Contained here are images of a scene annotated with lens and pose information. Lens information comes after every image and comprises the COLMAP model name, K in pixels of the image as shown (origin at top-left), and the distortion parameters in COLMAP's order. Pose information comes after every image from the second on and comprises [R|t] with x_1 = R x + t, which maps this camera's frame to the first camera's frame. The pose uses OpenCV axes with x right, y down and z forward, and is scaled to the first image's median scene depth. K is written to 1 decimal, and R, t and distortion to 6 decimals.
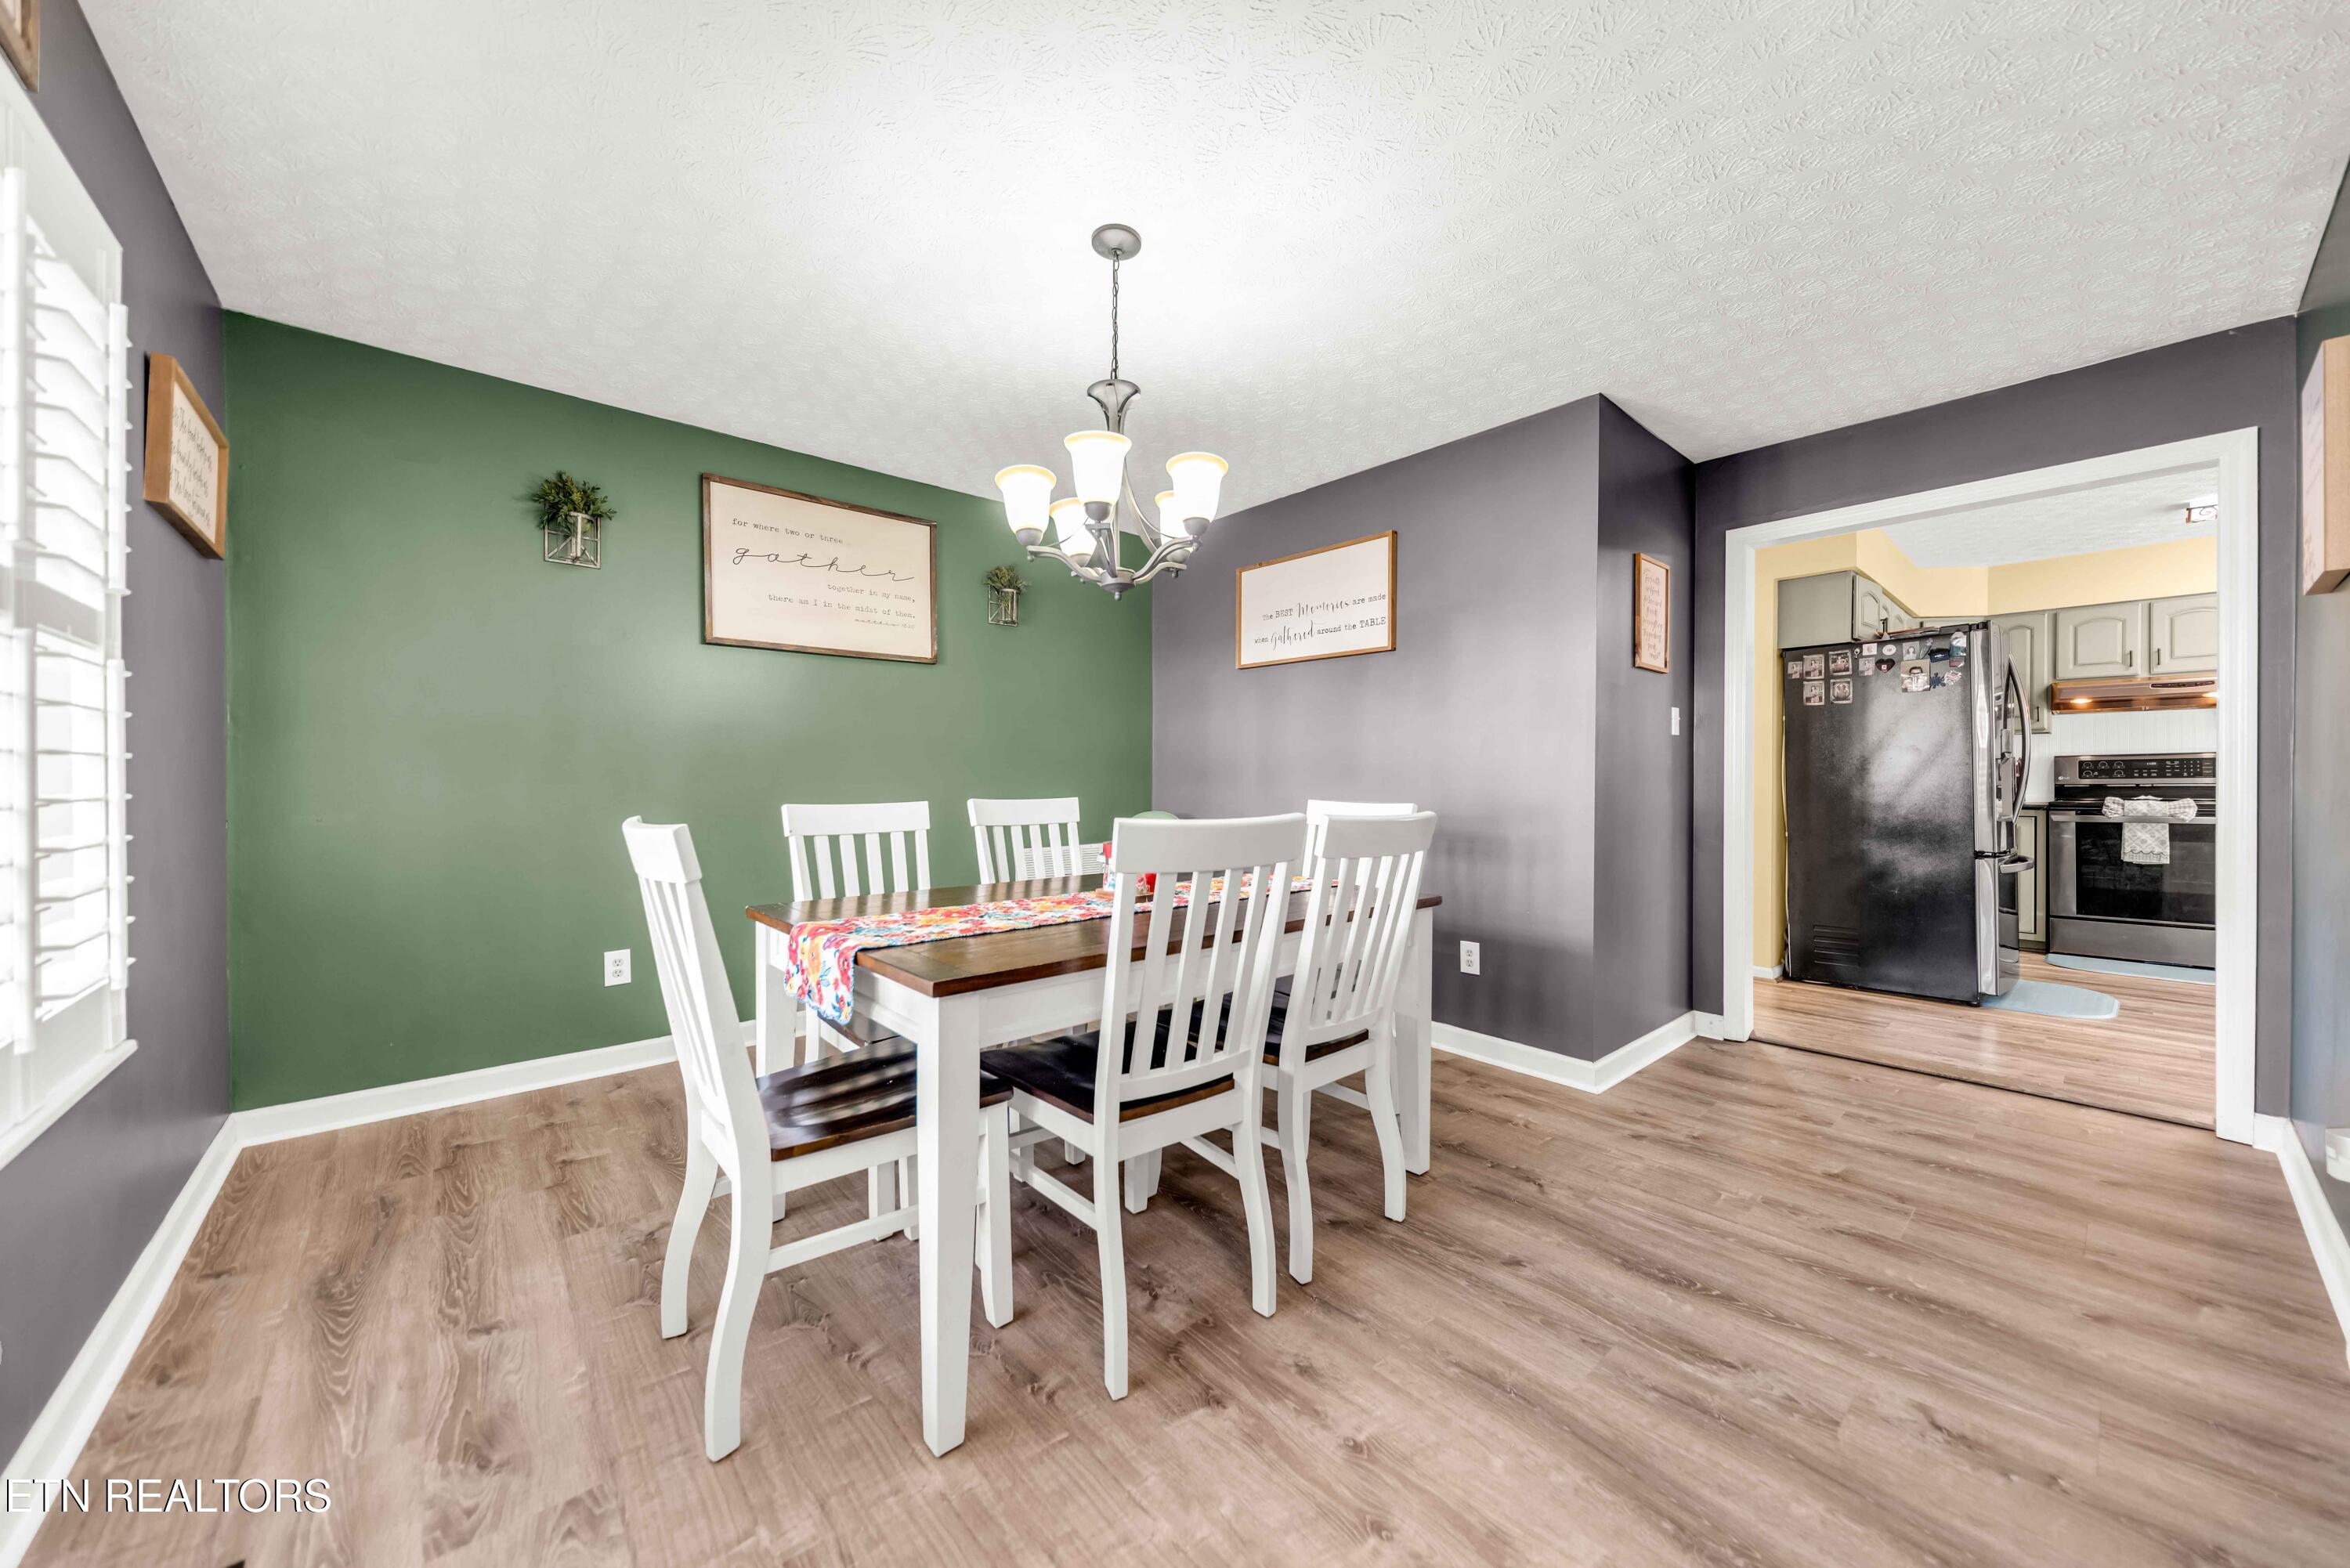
lens RADIAL K [[825.8, 0, 1197.6], [0, 825.8, 783.4], [0, 0, 1]] dist [0.006369, -0.002696]
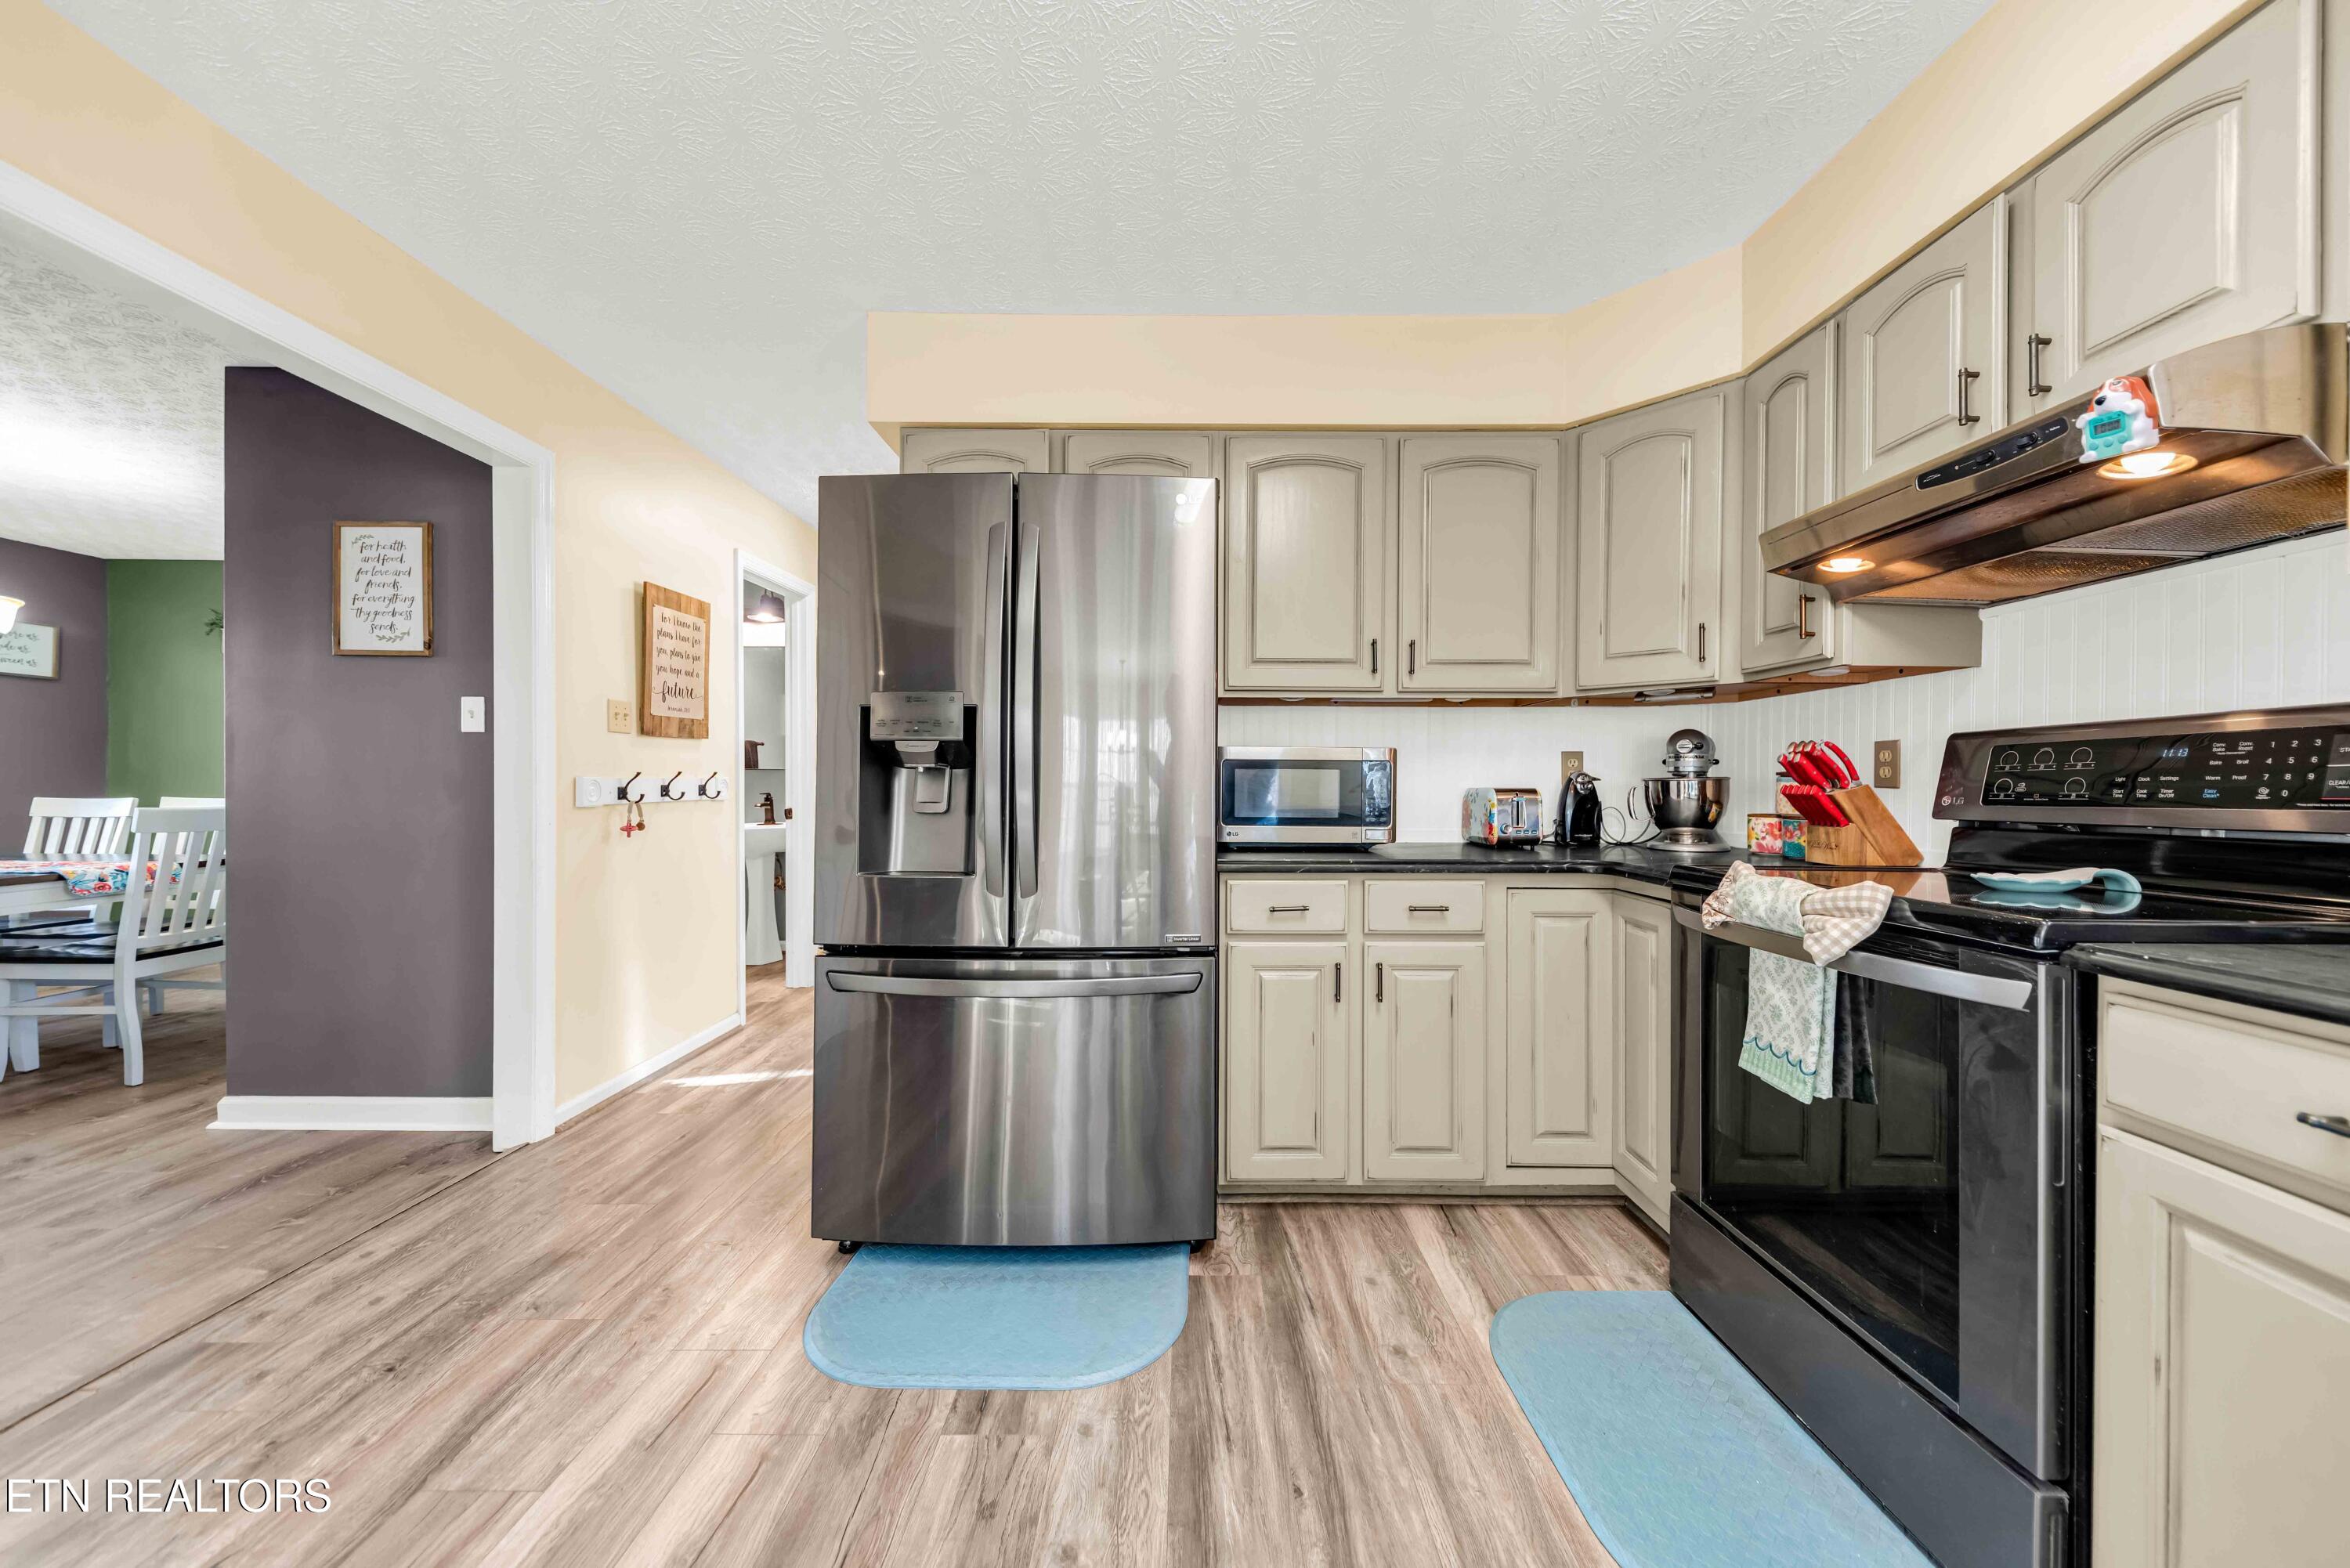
lens RADIAL K [[825.8, 0, 1184.6], [0, 825.8, 785.4], [0, 0, 1]] dist [0.006369, -0.002696]
pose [[0.737844, 0.004967, -0.674953, 1.117964], [-0.005230, 0.999985, 0.001641, -0.012263], [0.674951, 0.002319, 0.737859, 0.596596]]
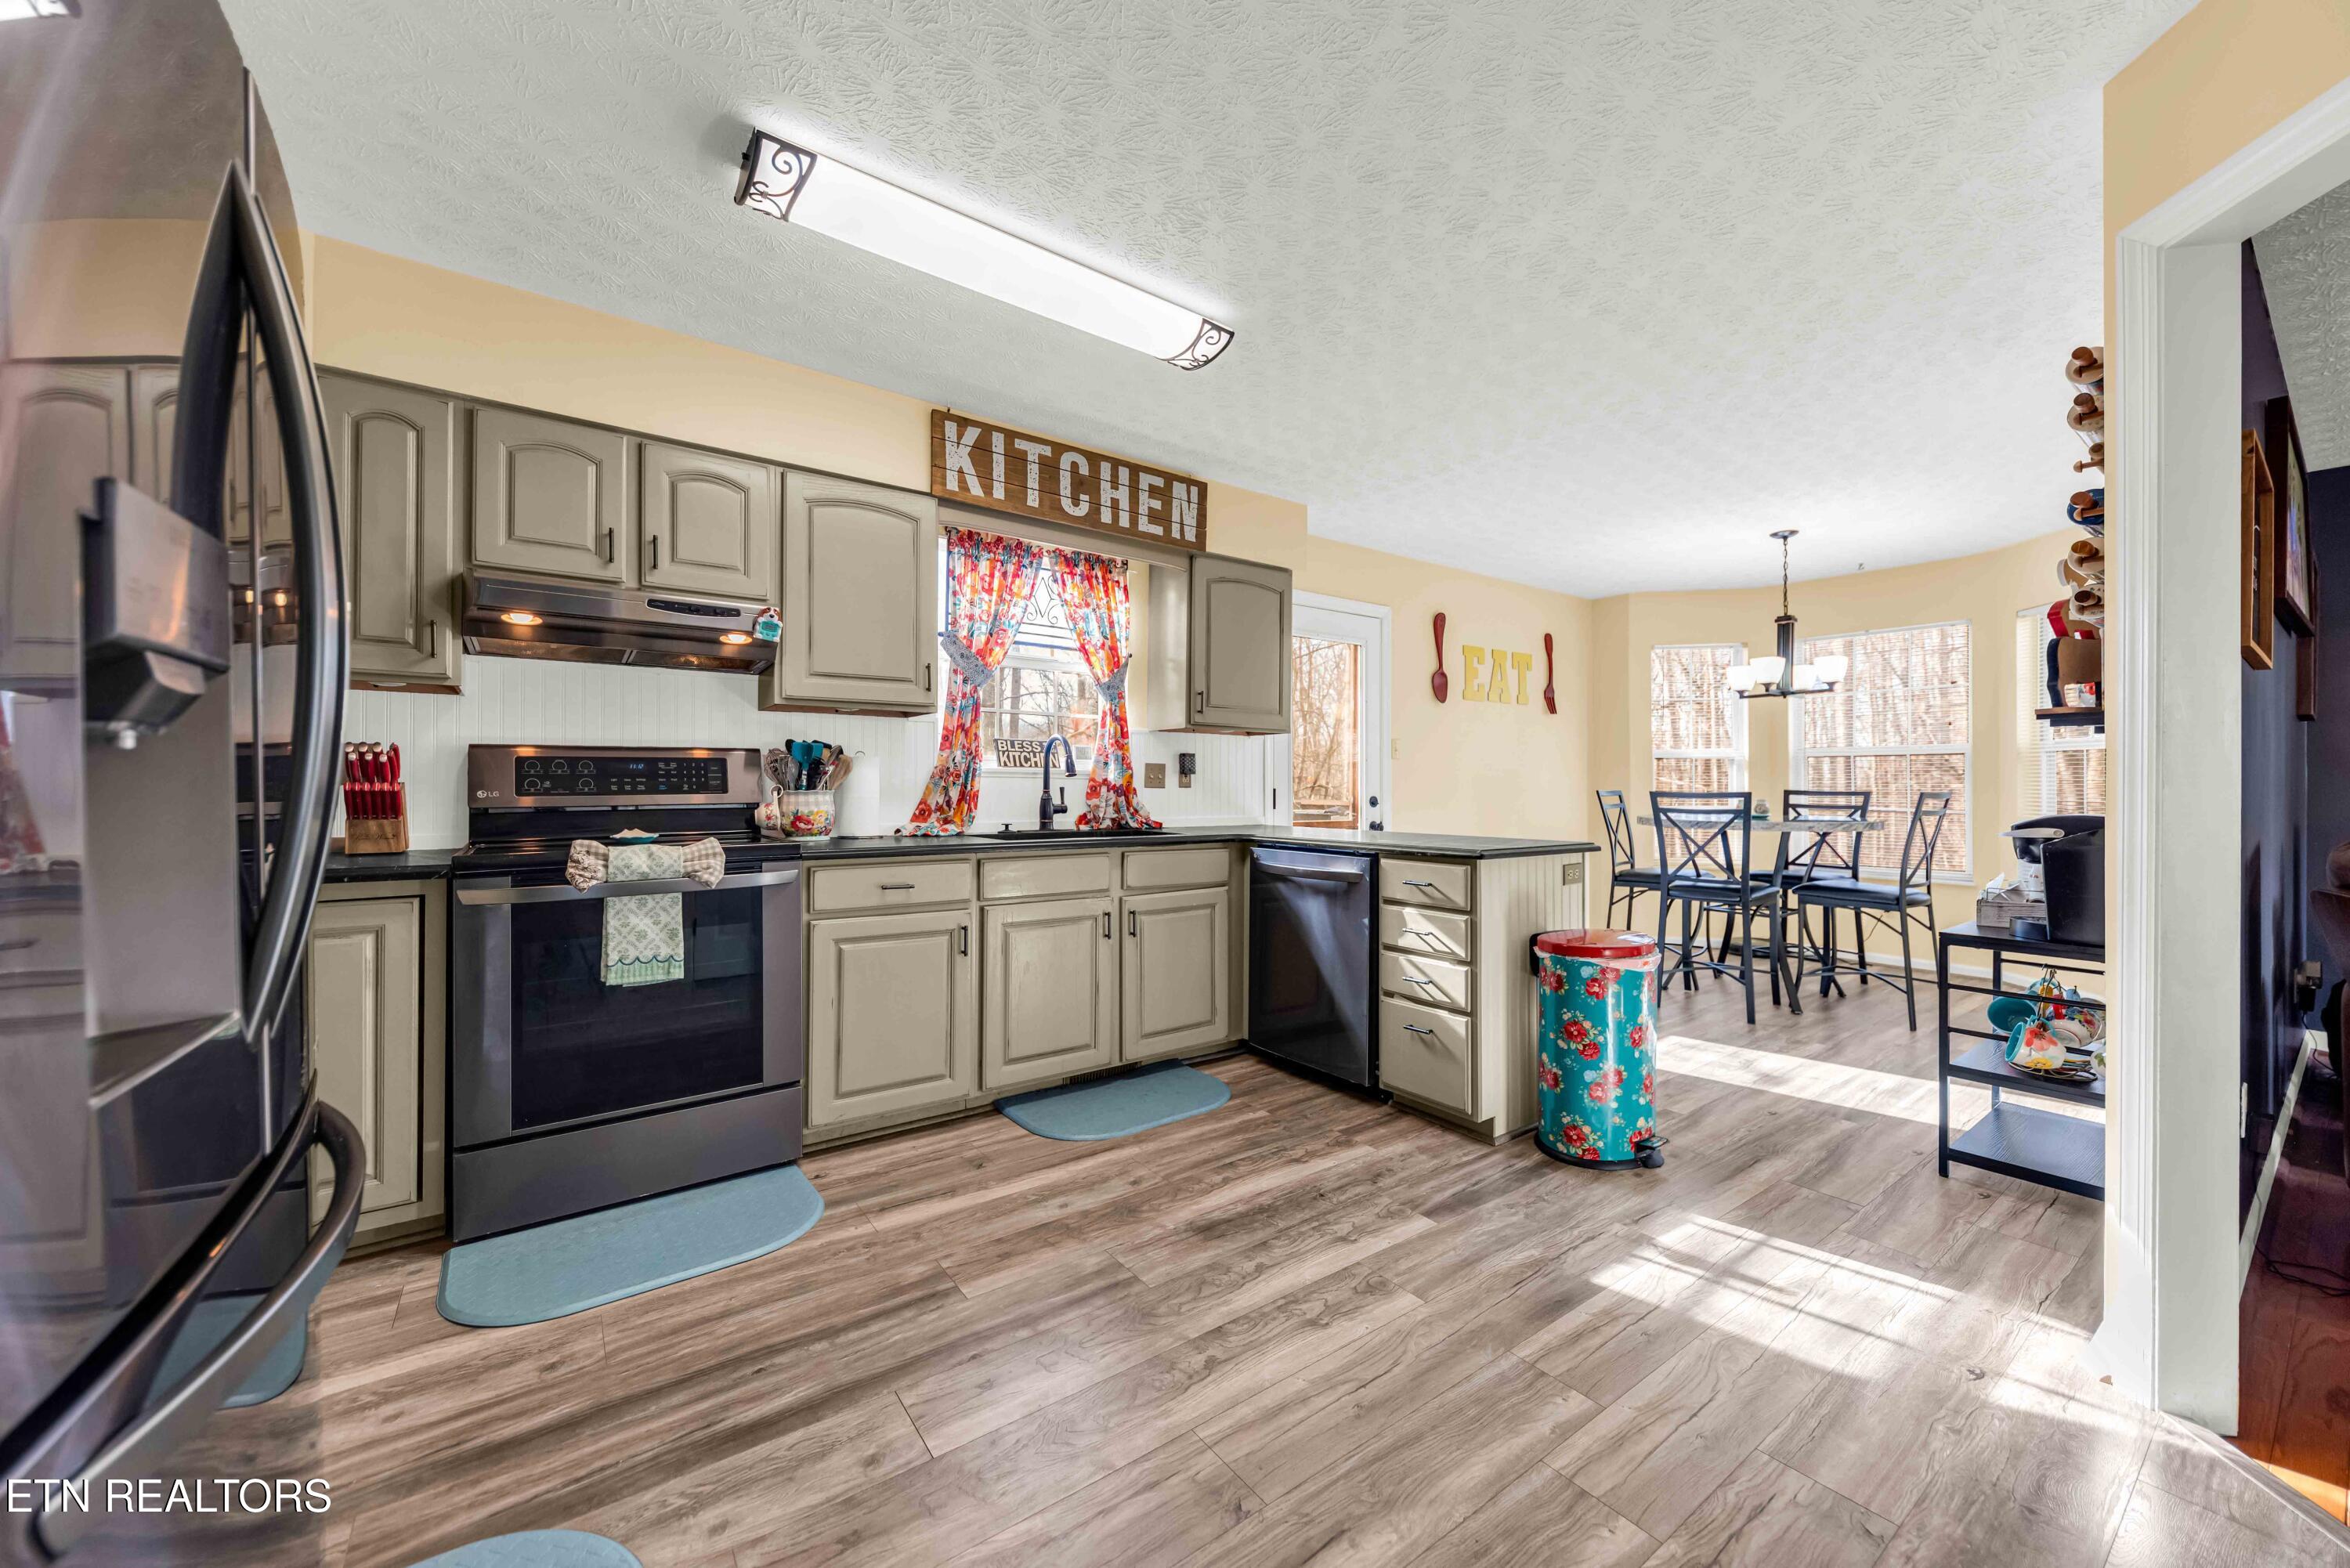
lens RADIAL K [[880.2, 0, 1183.3], [0, 880.2, 786.1], [0, 0, 1]] dist [-0.001351, -0.000508]
pose [[0.095061, 0.001319, 0.995471, 0.651179], [-0.000462, 0.999999, -0.001281, -0.011180], [-0.995471, -0.000338, 0.095062, 0.621697]]
